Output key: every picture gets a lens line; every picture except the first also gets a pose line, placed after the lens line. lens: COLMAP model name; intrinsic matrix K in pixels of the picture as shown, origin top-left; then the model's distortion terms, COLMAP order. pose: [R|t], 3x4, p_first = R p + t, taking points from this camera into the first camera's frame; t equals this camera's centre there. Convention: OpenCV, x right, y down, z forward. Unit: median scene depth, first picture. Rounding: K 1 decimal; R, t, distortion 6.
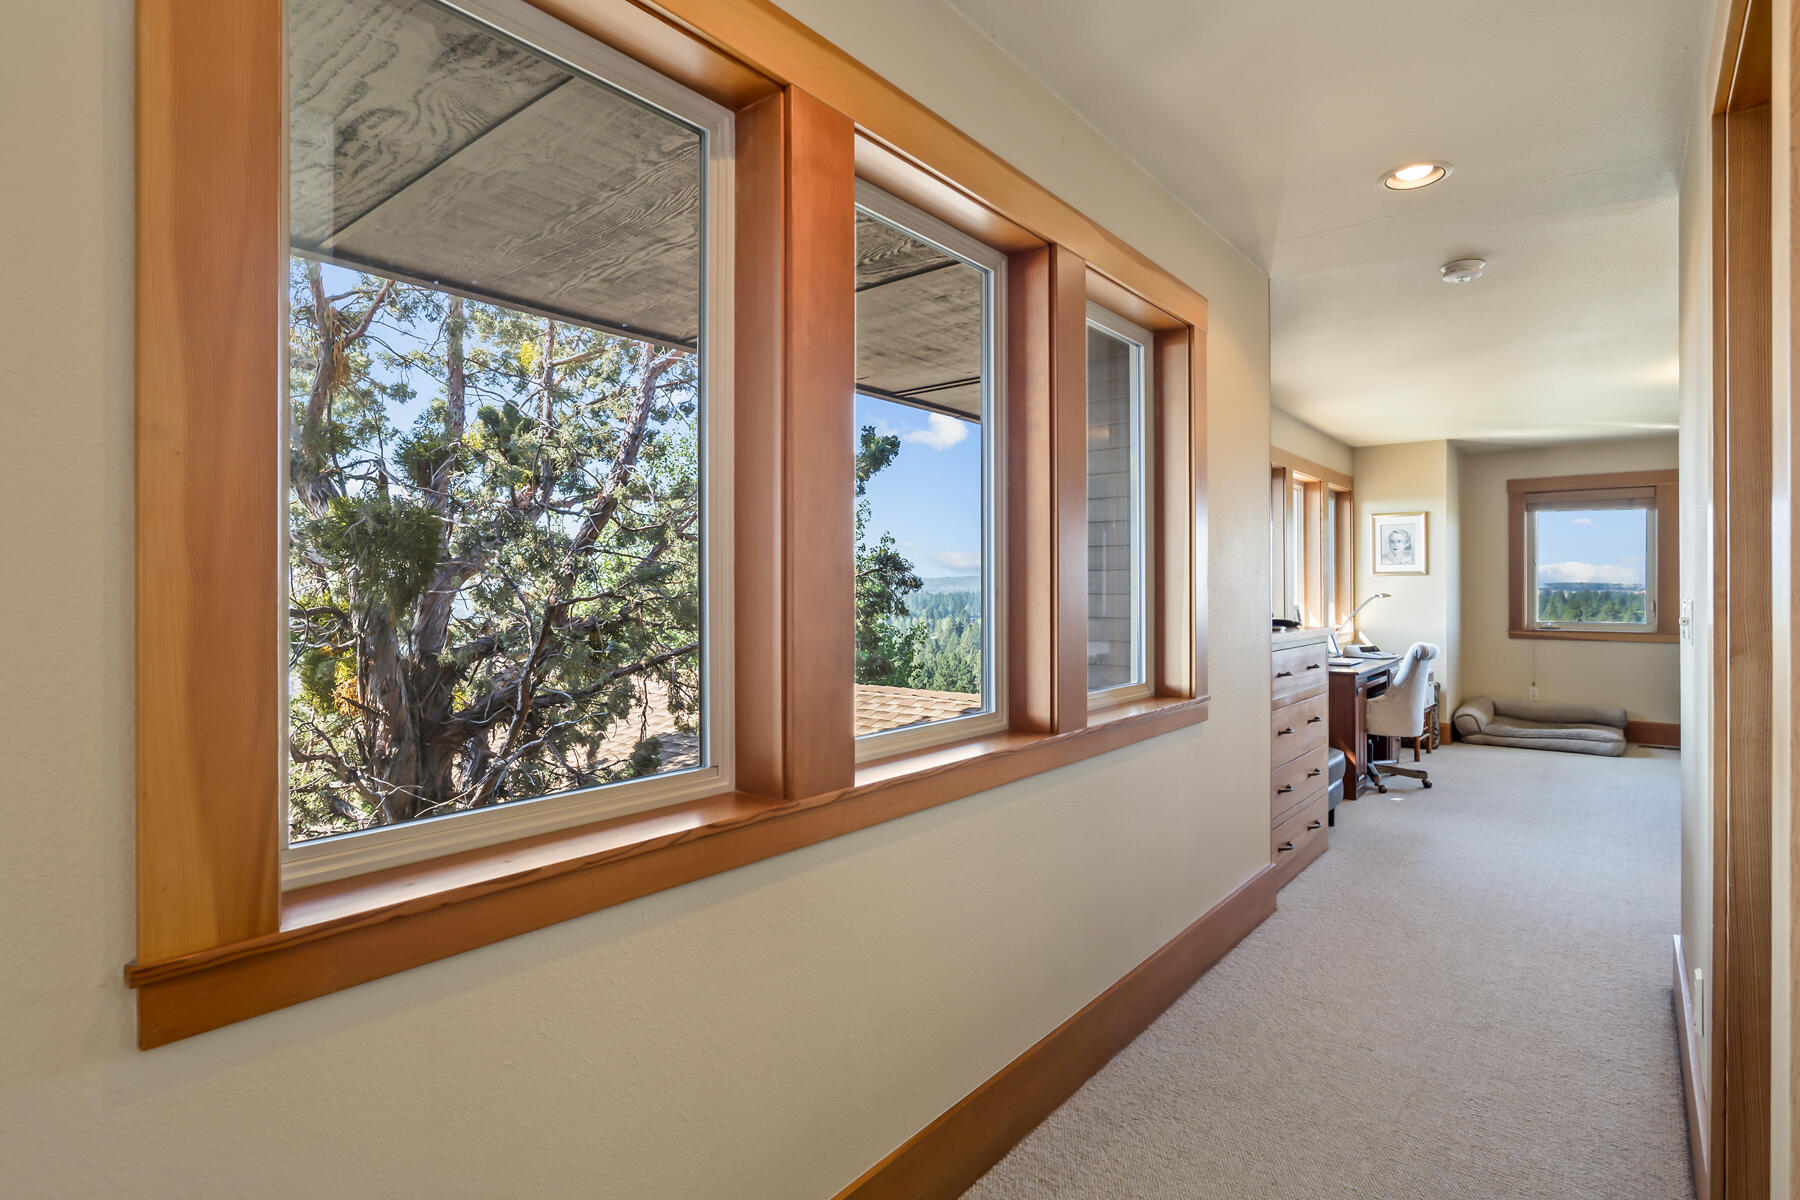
lens RADIAL K [[918.4, 0, 902.9], [0, 918.4, 595.7], [0, 0, 1]] dist [-0.022745, 0.011812]
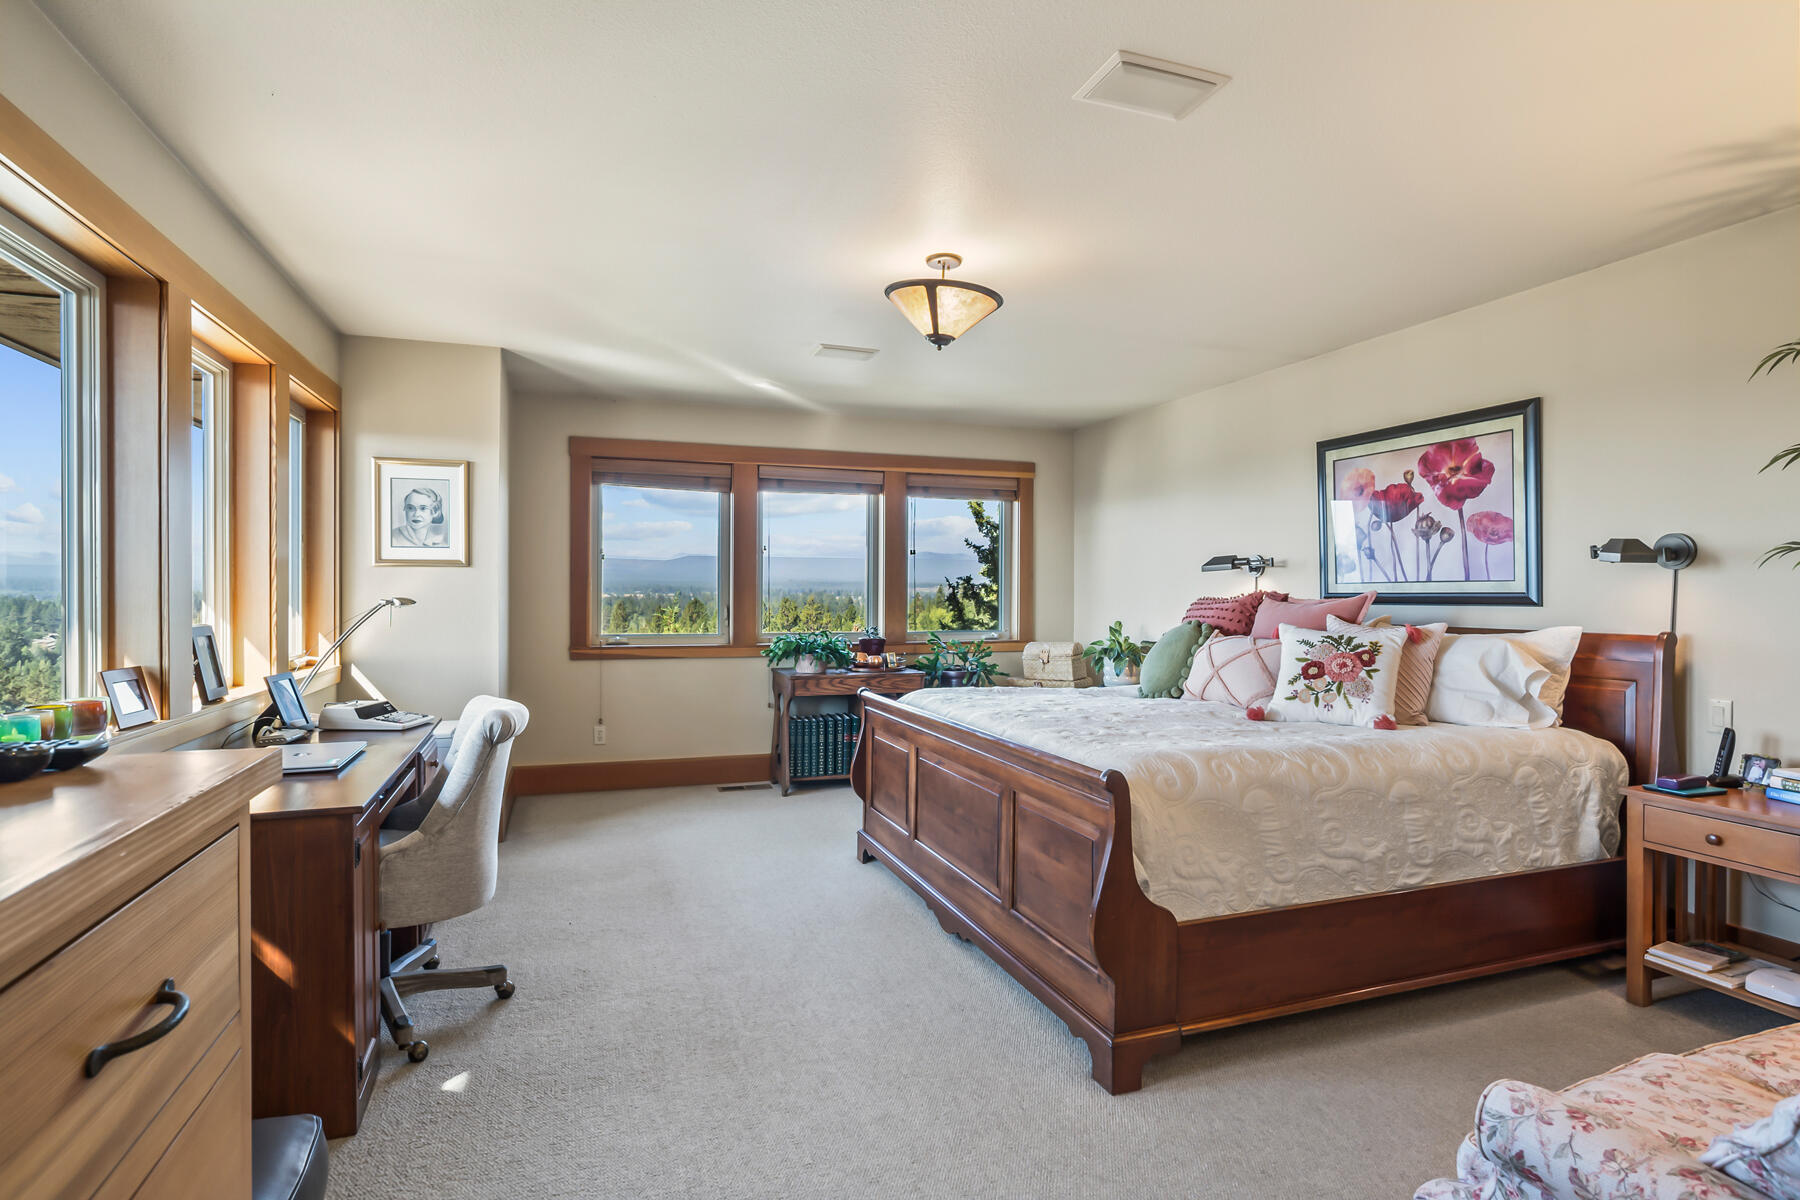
lens RADIAL K [[918.4, 0, 903.4], [0, 918.4, 603.2], [0, 0, 1]] dist [-0.022745, 0.011812]
pose [[0.528352, -0.003496, 0.849018, 0.210984], [-0.003211, 0.999976, 0.006116, -0.003061], [-0.849019, -0.005958, 0.528328, 0.432316]]
